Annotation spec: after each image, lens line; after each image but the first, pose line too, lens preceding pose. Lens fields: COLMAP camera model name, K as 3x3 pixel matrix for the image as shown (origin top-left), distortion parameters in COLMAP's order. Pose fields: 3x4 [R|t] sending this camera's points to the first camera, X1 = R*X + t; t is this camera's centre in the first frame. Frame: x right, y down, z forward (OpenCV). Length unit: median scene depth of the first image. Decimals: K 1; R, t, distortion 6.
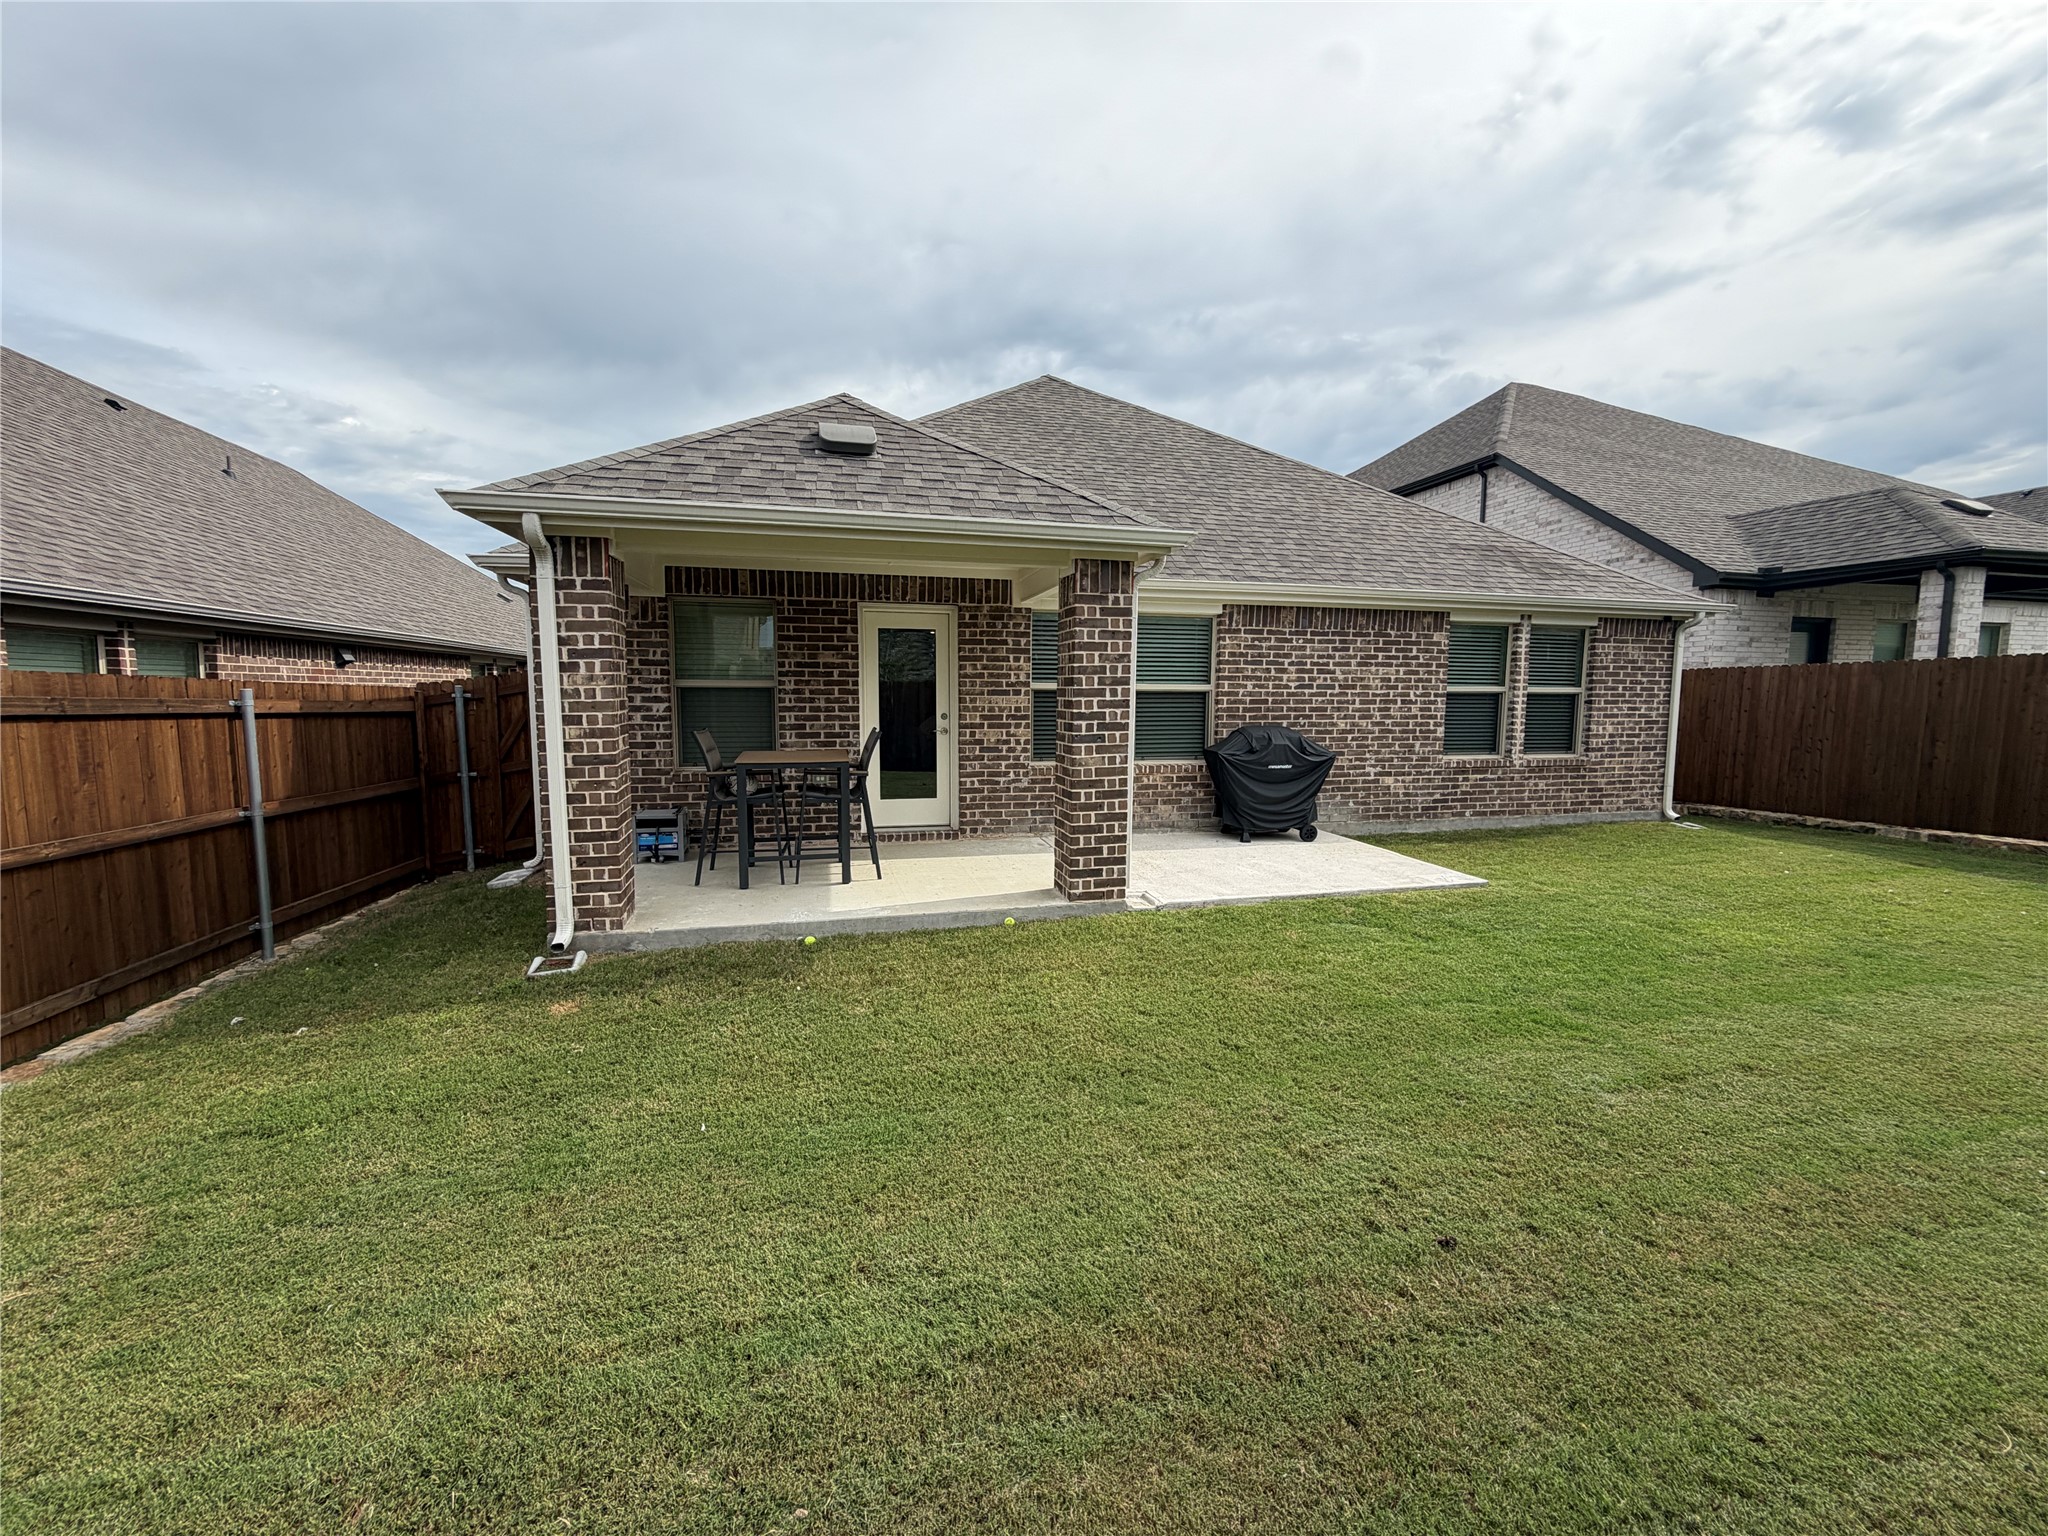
lens RADIAL K [[814.8, 0, 1027.7], [0, 814.8, 771.3], [0, 0, 1]] dist [-0.000512, -0.000350]
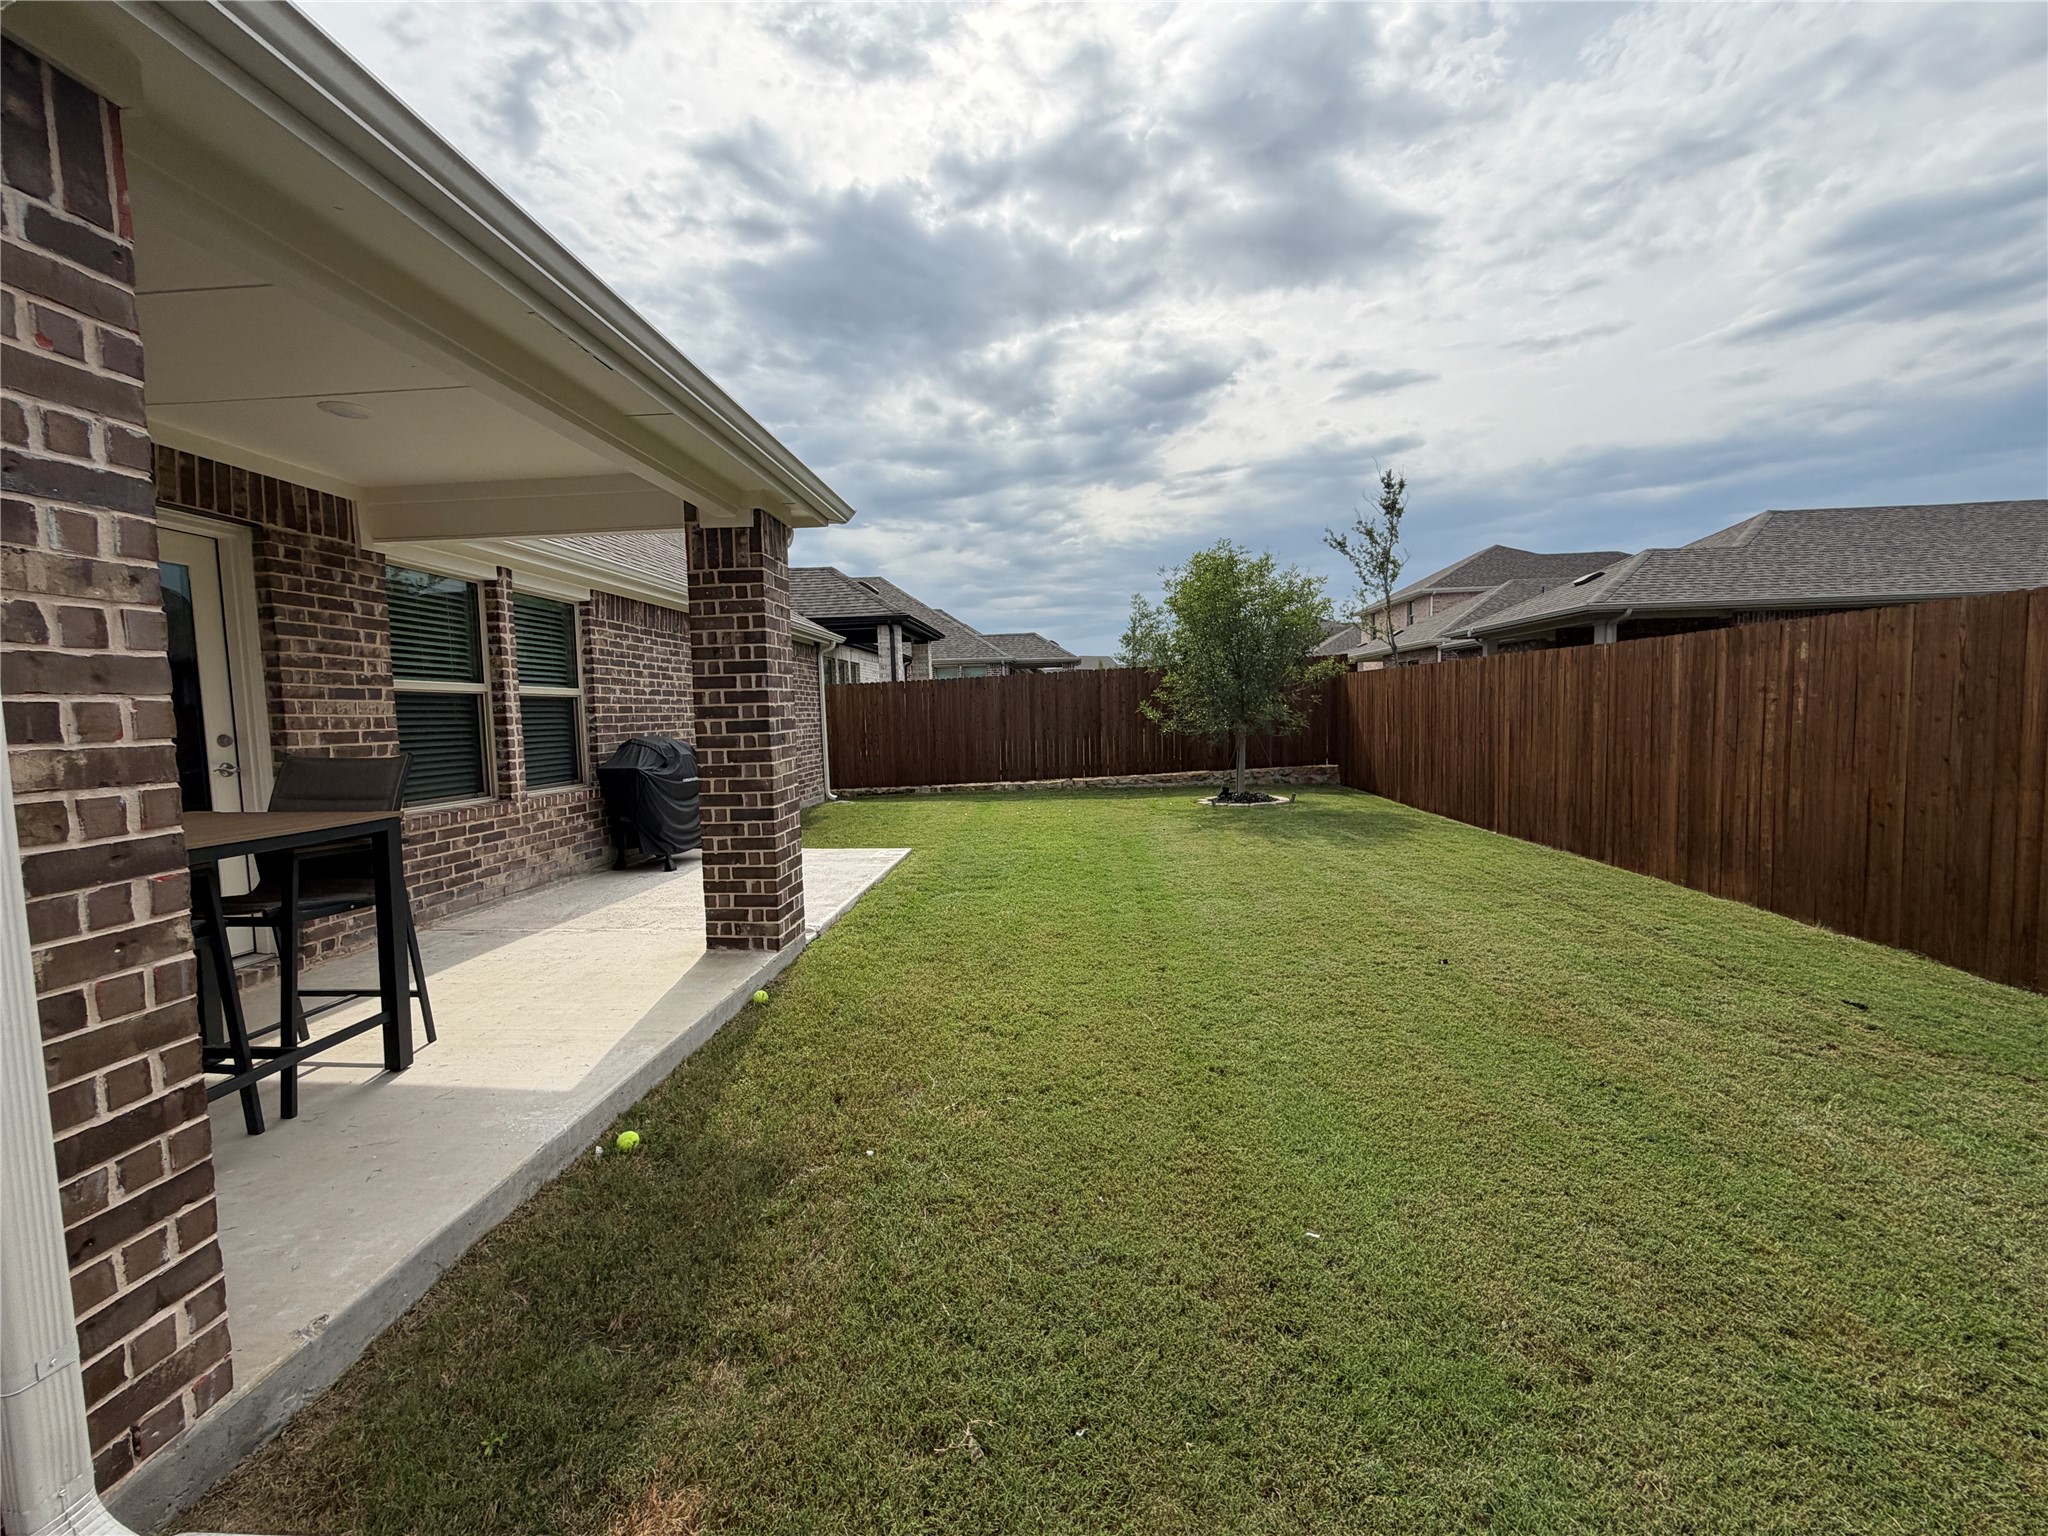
lens RADIAL K [[814.8, 0, 1027.7], [0, 814.8, 771.3], [0, 0, 1]] dist [-0.000512, -0.000350]
pose [[0.317209, -0.082388, 0.944770, -0.417427], [0.118862, 0.991817, 0.046583, -0.012496], [-0.940877, 0.097521, 0.324406, 0.362138]]
